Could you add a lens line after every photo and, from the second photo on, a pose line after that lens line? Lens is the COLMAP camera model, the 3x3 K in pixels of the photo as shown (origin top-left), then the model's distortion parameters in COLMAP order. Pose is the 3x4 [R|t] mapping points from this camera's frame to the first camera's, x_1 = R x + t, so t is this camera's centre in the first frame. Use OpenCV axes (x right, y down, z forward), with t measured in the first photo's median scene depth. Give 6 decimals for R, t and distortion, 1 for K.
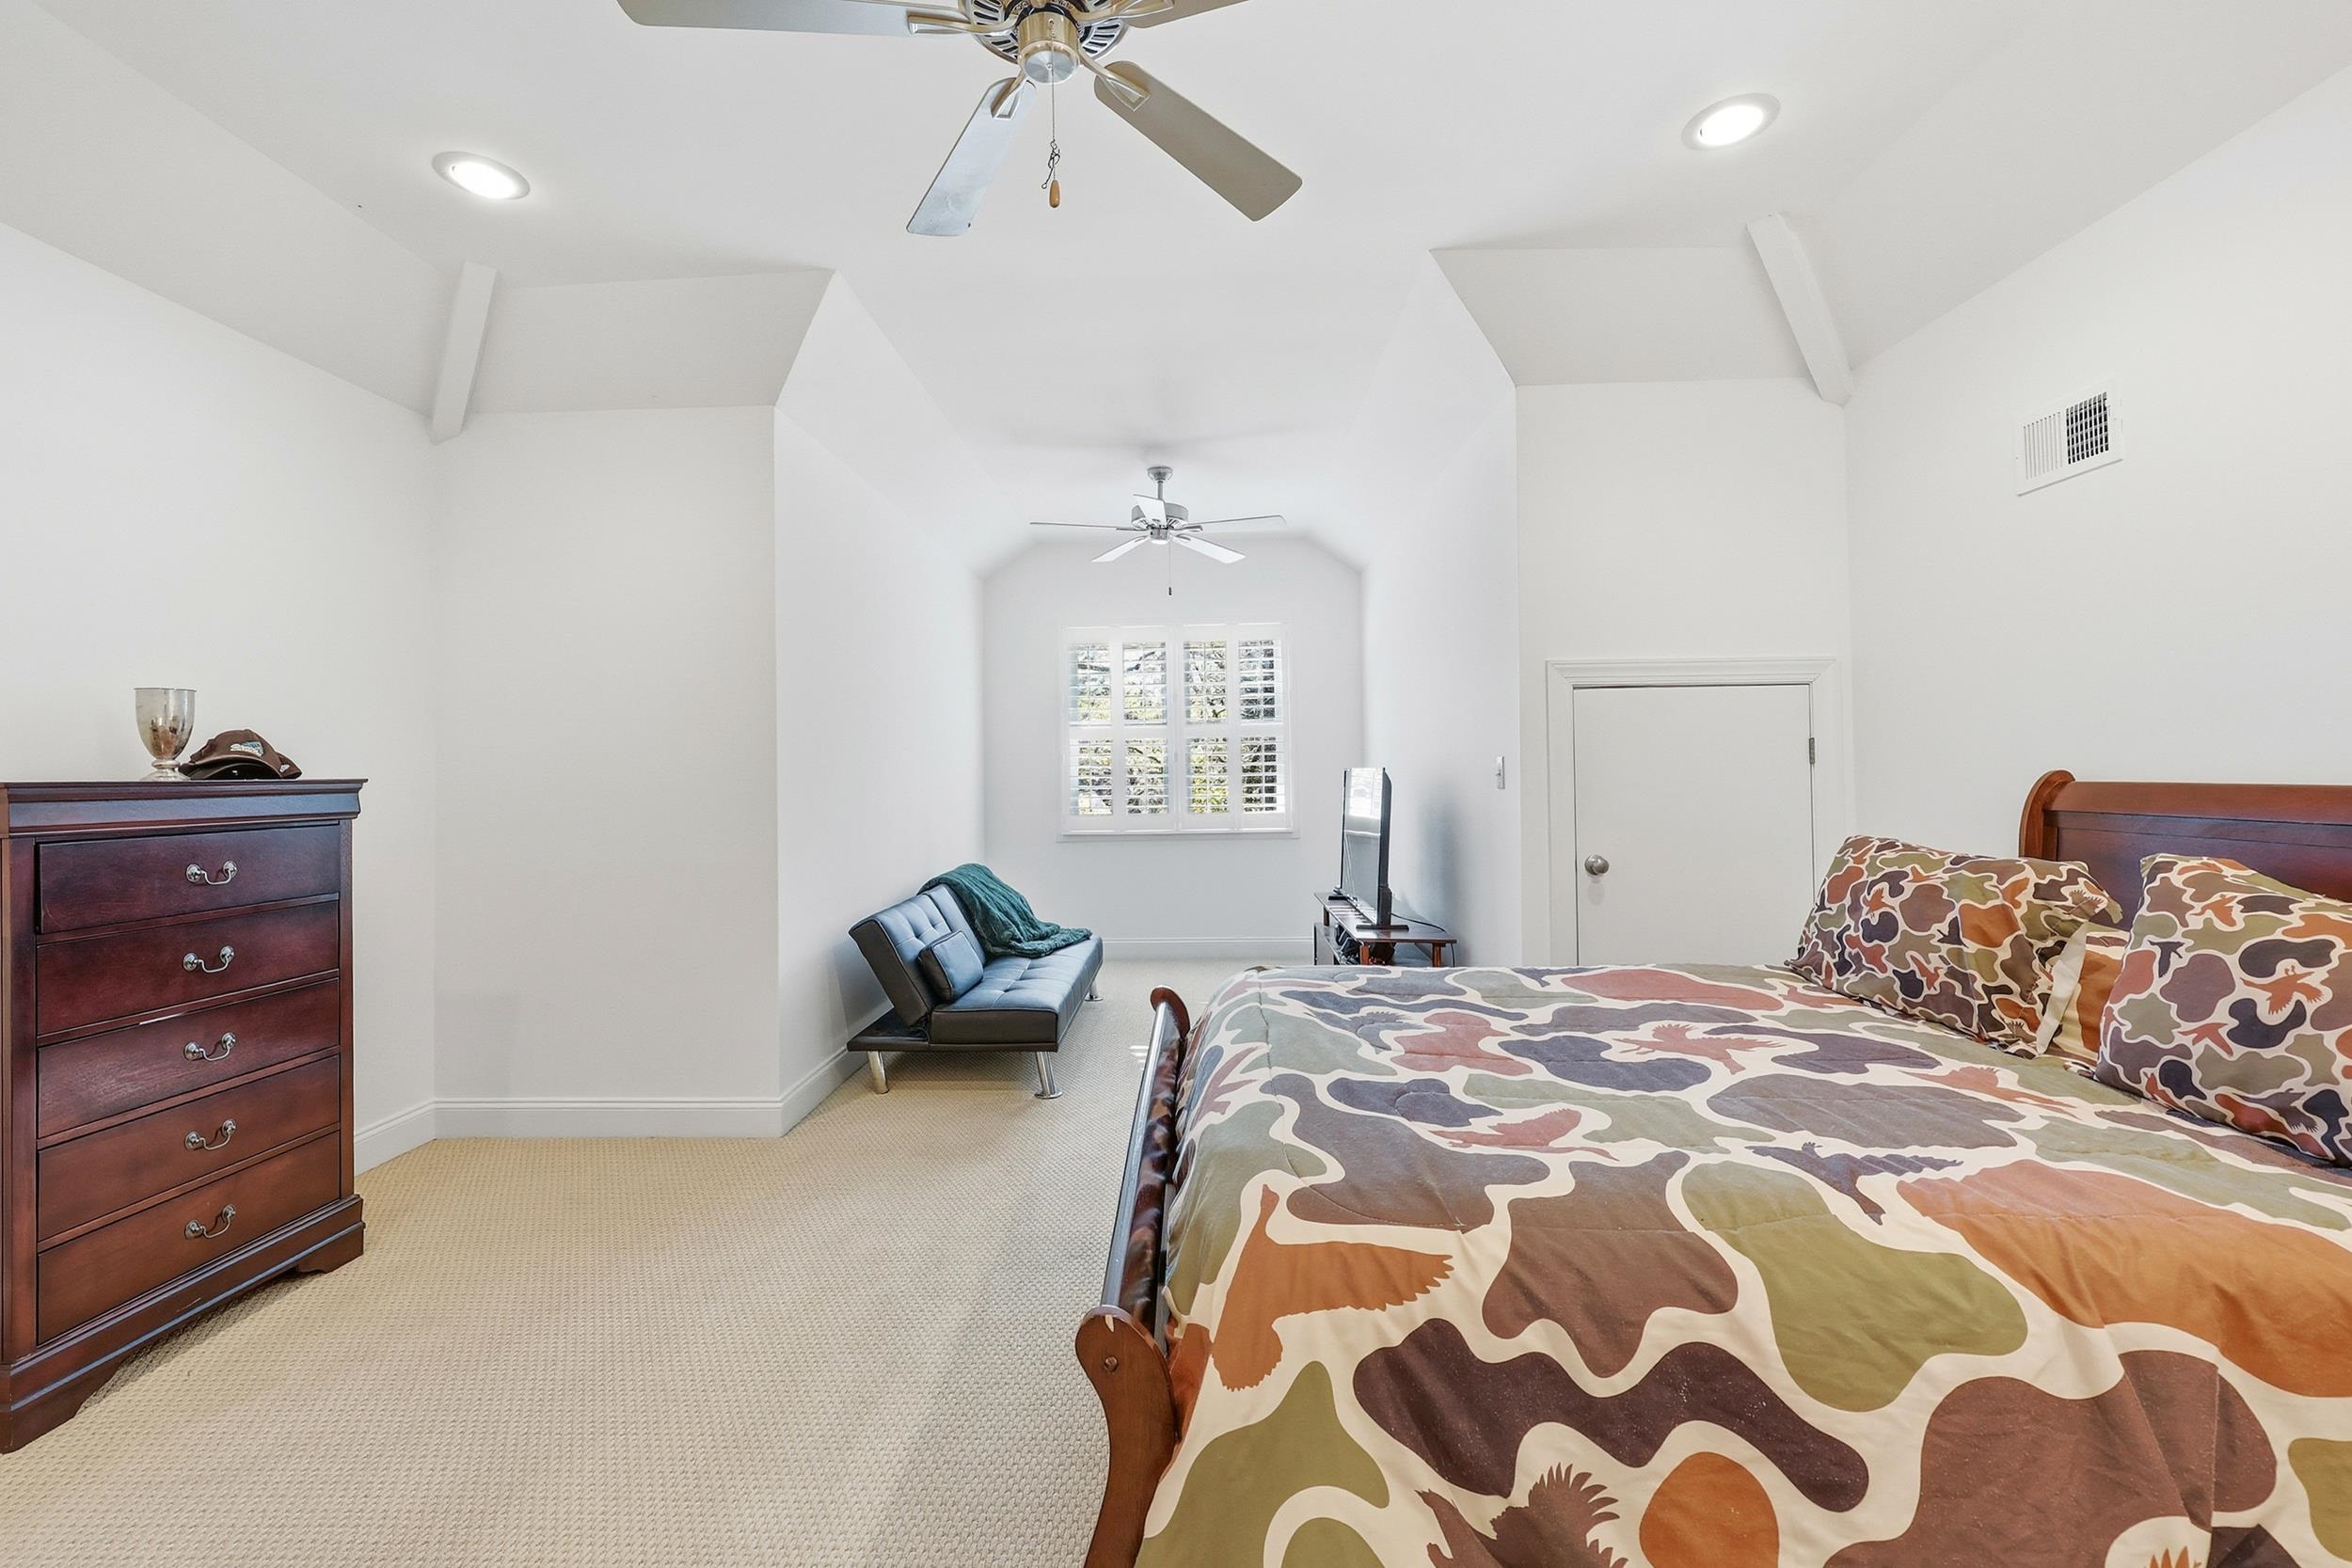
lens RADIAL K [[969.2, 0, 1172.7], [0, 969.2, 777.0], [0, 0, 1]] dist [-0.000890, 0.000262]
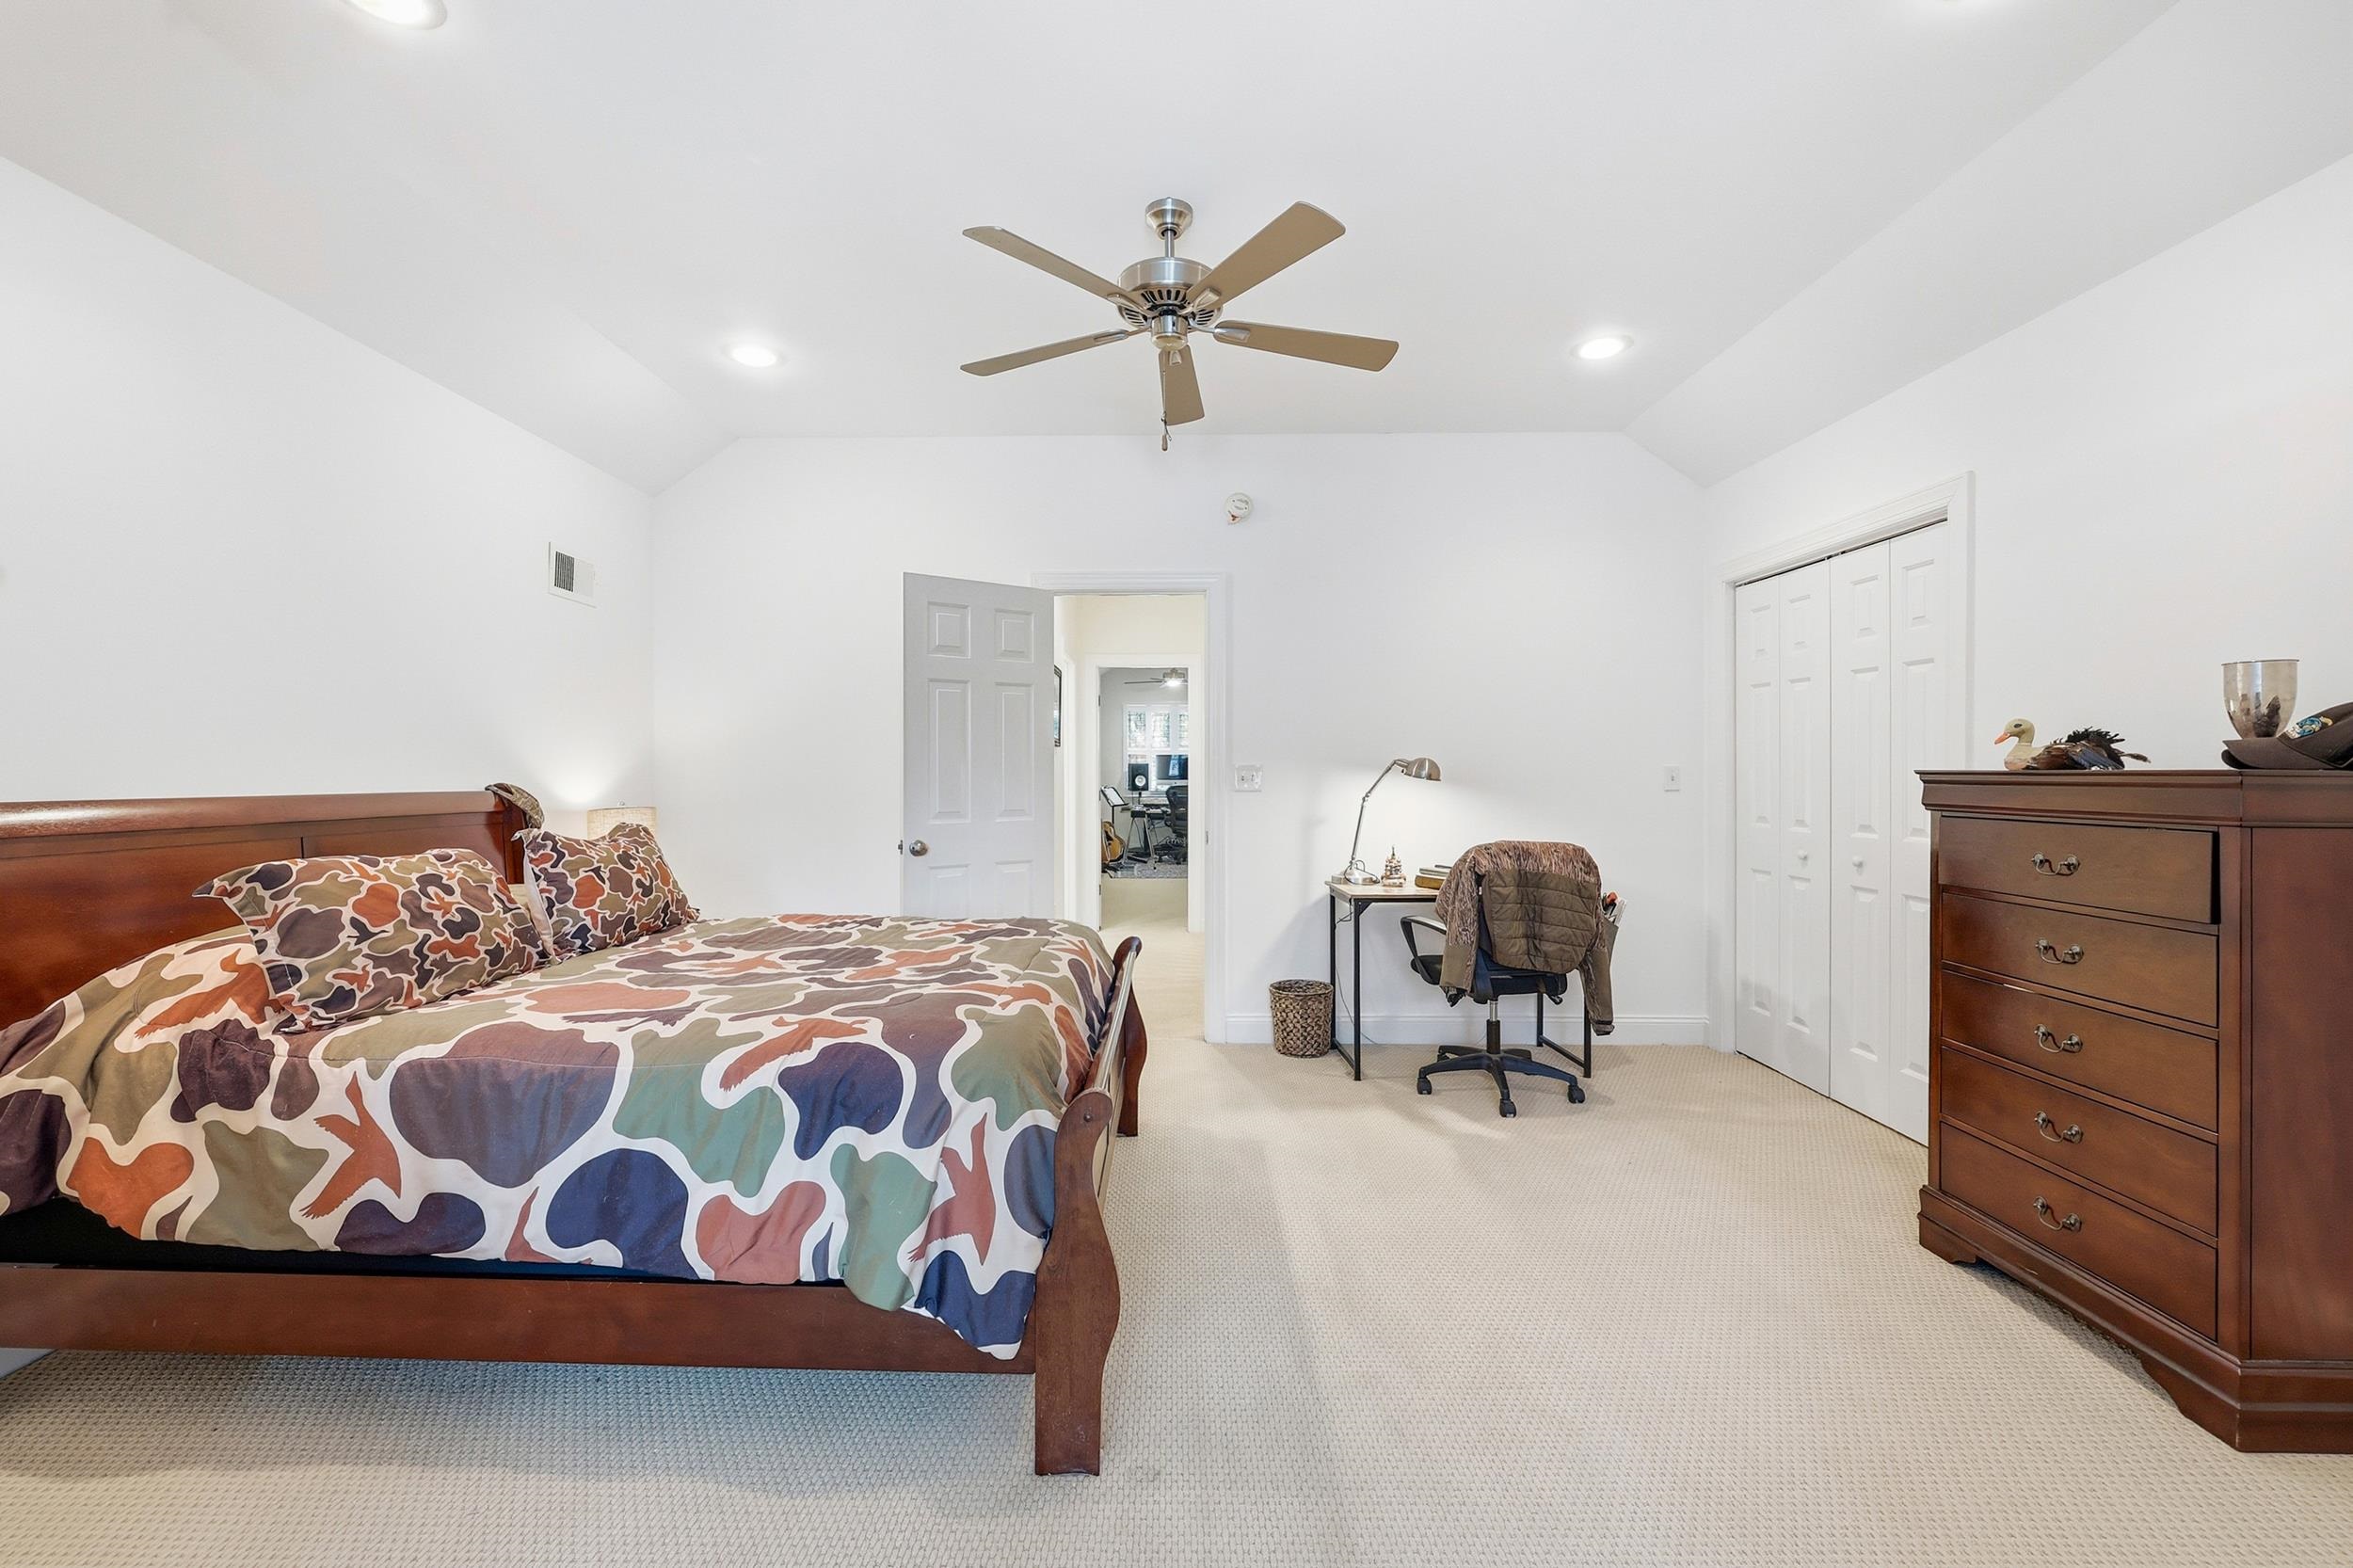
lens RADIAL K [[969.7, 0, 1178.0], [0, 969.7, 775.2], [0, 0, 1]] dist [-0.000890, 0.000262]
pose [[-0.998873, 0.010805, -0.046212, -0.044358], [0.010497, 0.999921, 0.006894, -0.012823], [0.046283, 0.006401, -0.998908, 2.072035]]
